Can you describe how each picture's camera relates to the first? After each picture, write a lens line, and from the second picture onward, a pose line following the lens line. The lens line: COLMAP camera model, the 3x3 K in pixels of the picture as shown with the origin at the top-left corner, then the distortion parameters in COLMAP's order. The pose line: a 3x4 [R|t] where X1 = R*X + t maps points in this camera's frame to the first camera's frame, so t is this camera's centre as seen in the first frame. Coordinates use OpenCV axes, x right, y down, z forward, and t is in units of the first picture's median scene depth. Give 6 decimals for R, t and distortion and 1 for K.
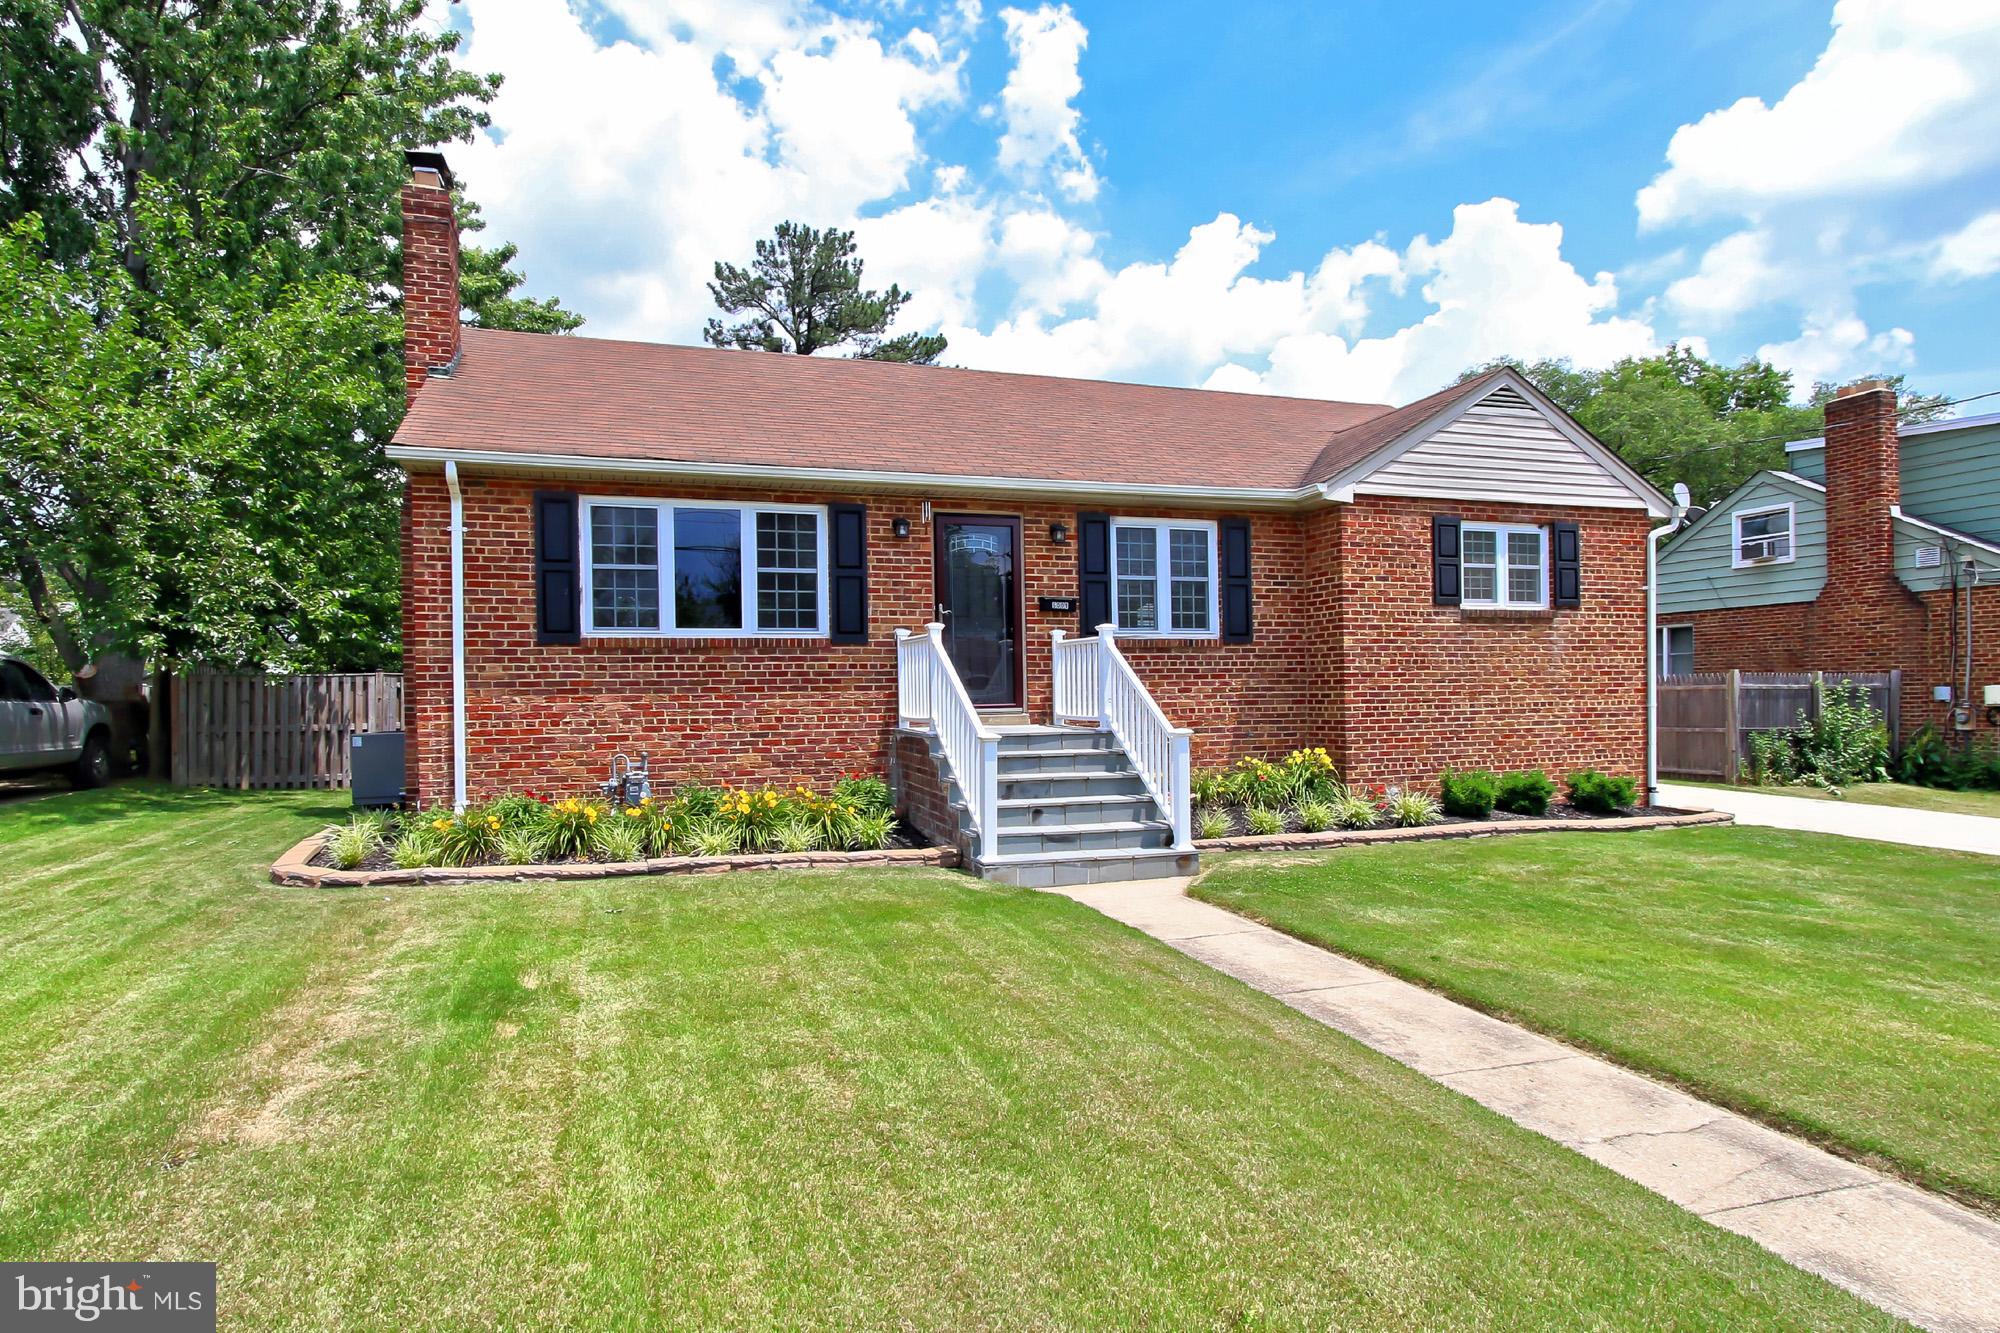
lens RADIAL K [[1026.1, 0, 999.3], [0, 1026.1, 681.0], [0, 0, 1]] dist [-0.000218, 0.002799]
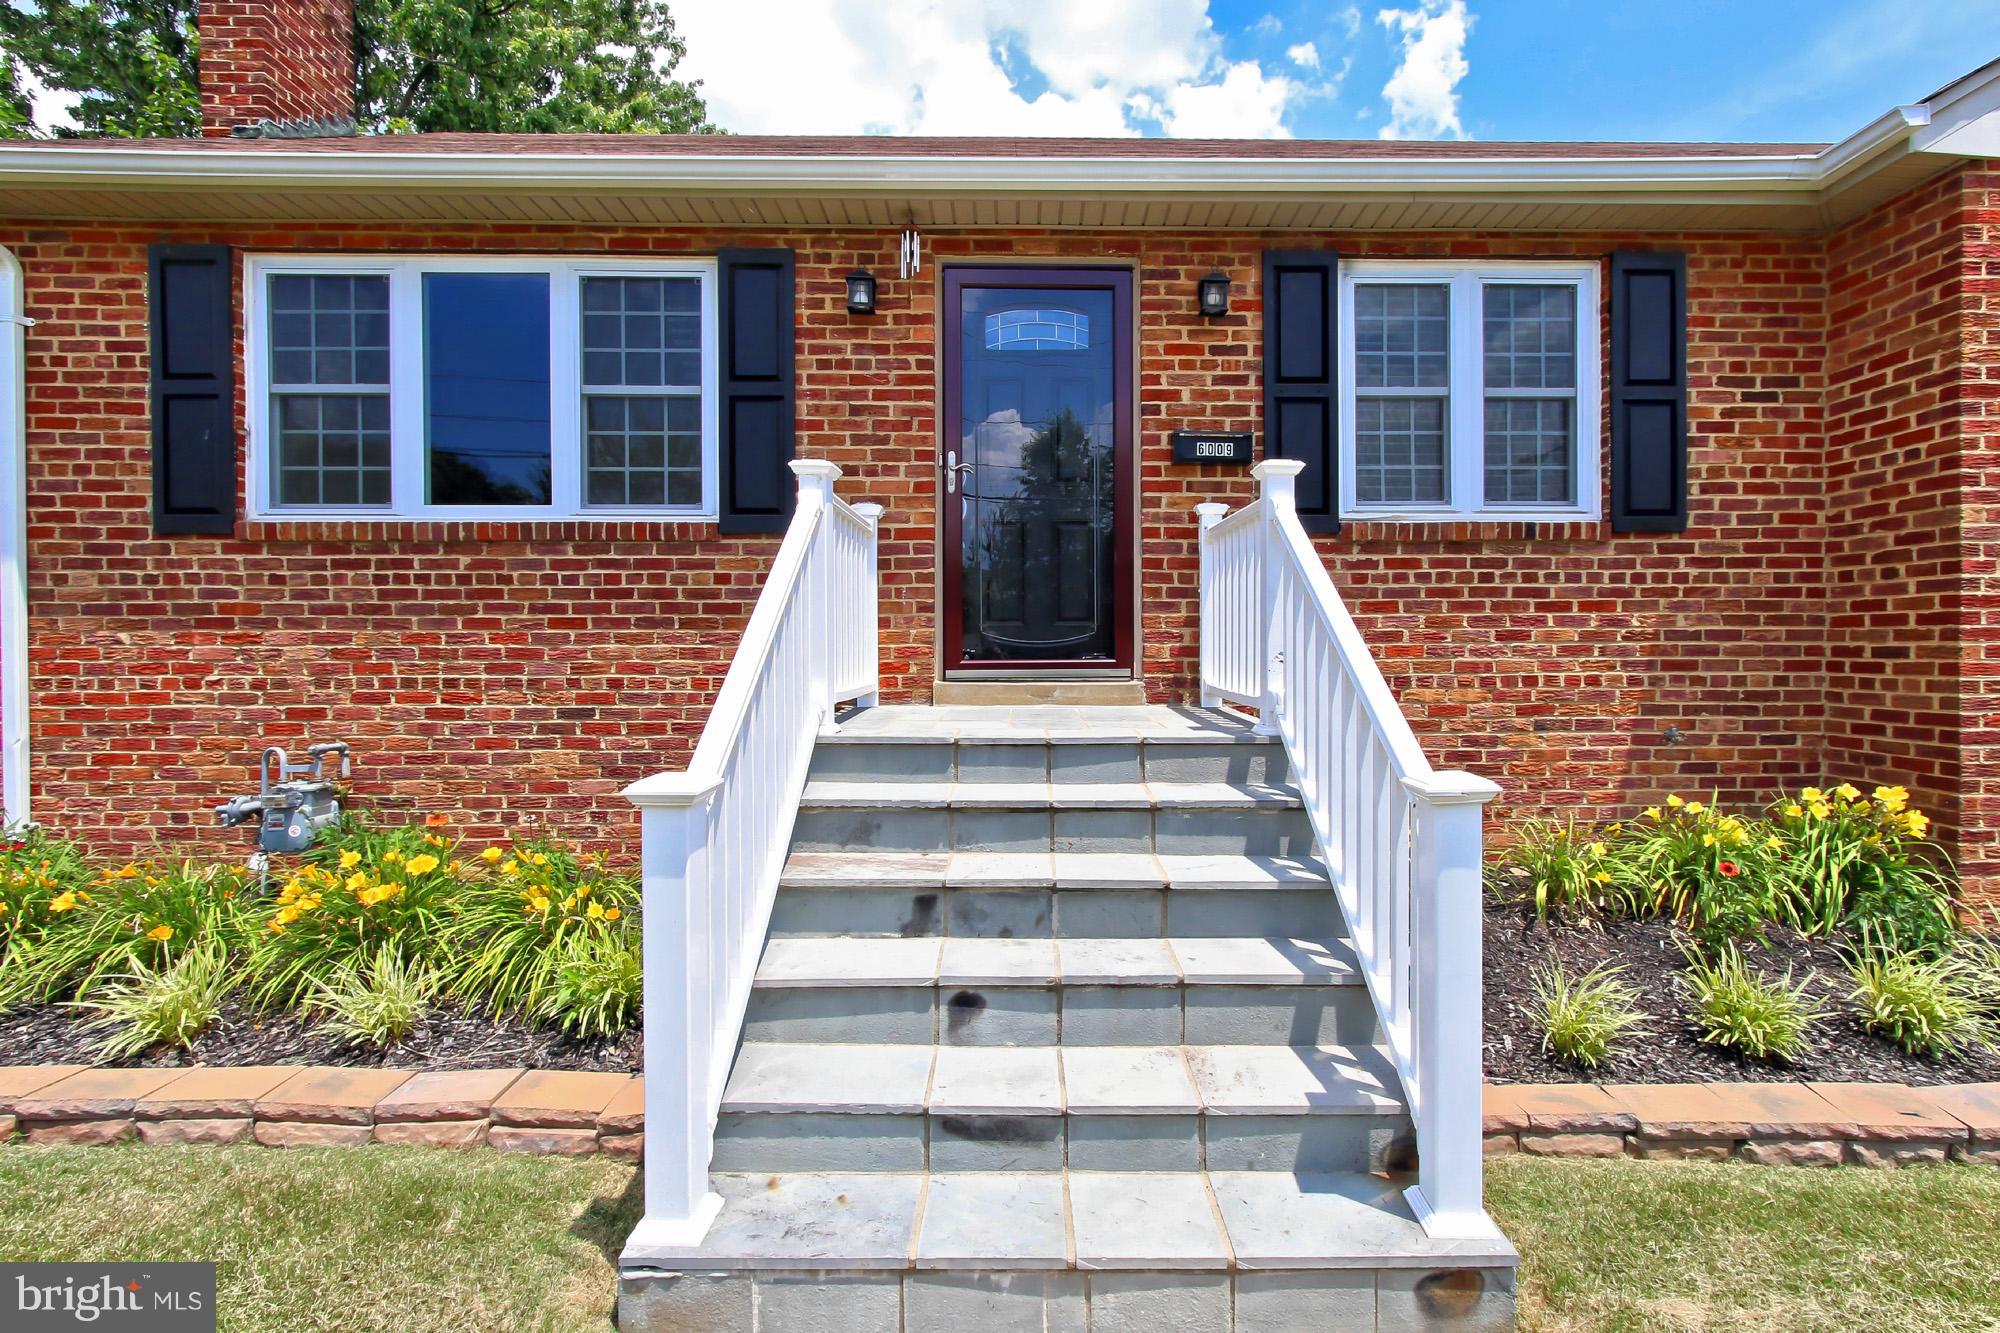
lens RADIAL K [[1026.1, 0, 993.3], [0, 1026.1, 647.6], [0, 0, 1]] dist [-0.000218, 0.002799]
pose [[0.951435, 0.013944, -0.307535, 0.113992], [-0.008159, 0.999765, 0.020089, 0.007718], [0.307743, -0.016604, 0.951325, 0.557585]]
